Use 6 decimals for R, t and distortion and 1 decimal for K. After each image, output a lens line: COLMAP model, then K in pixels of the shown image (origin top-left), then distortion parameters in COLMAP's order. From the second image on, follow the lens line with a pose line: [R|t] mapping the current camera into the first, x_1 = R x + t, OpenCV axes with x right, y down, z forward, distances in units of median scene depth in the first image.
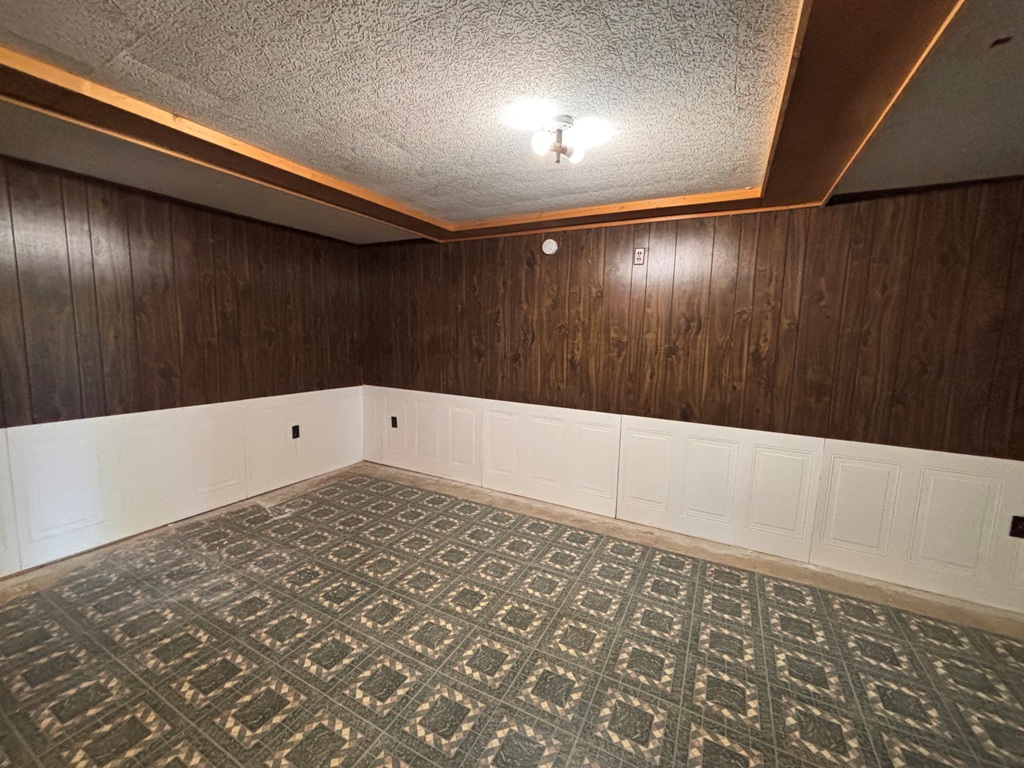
lens RADIAL K [[415.2, 0, 509.2], [0, 415.2, 386.2], [0, 0, 1]] dist [0.001890, -0.000527]
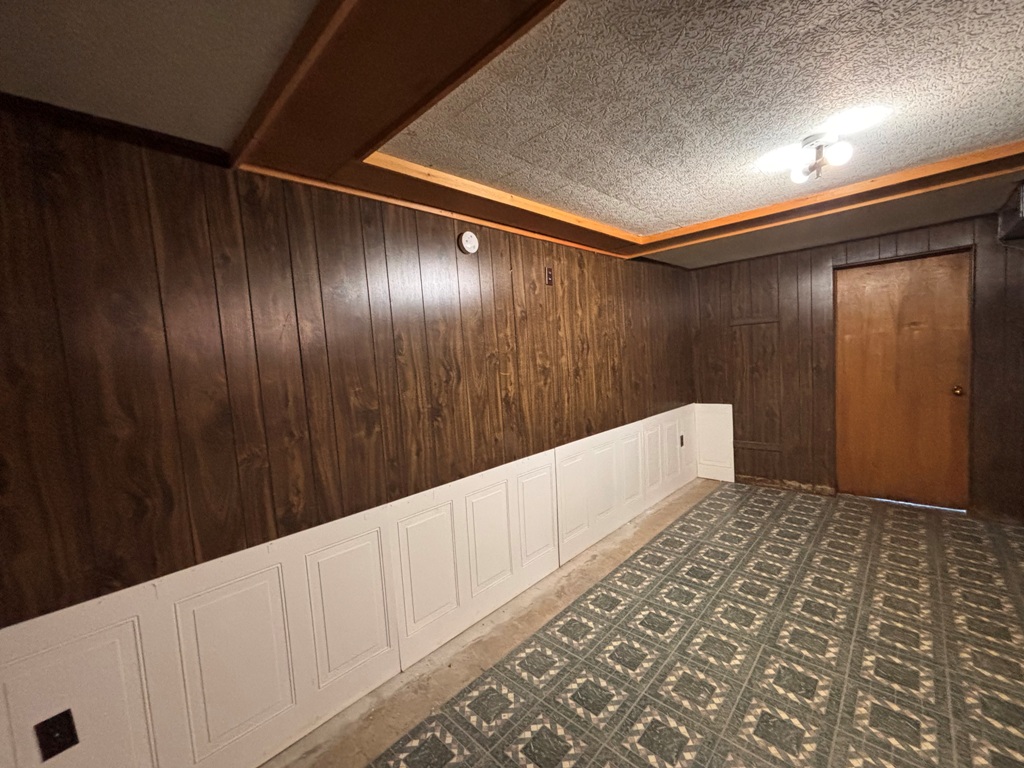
lens RADIAL K [[415.2, 0, 509.2], [0, 415.2, 386.2], [0, 0, 1]] dist [0.001890, -0.000527]
pose [[0.275782, -0.109161, 0.955002, -0.599388], [0.201666, 0.977989, 0.053552, -0.131670], [-0.939827, 0.177822, 0.291726, 0.815579]]
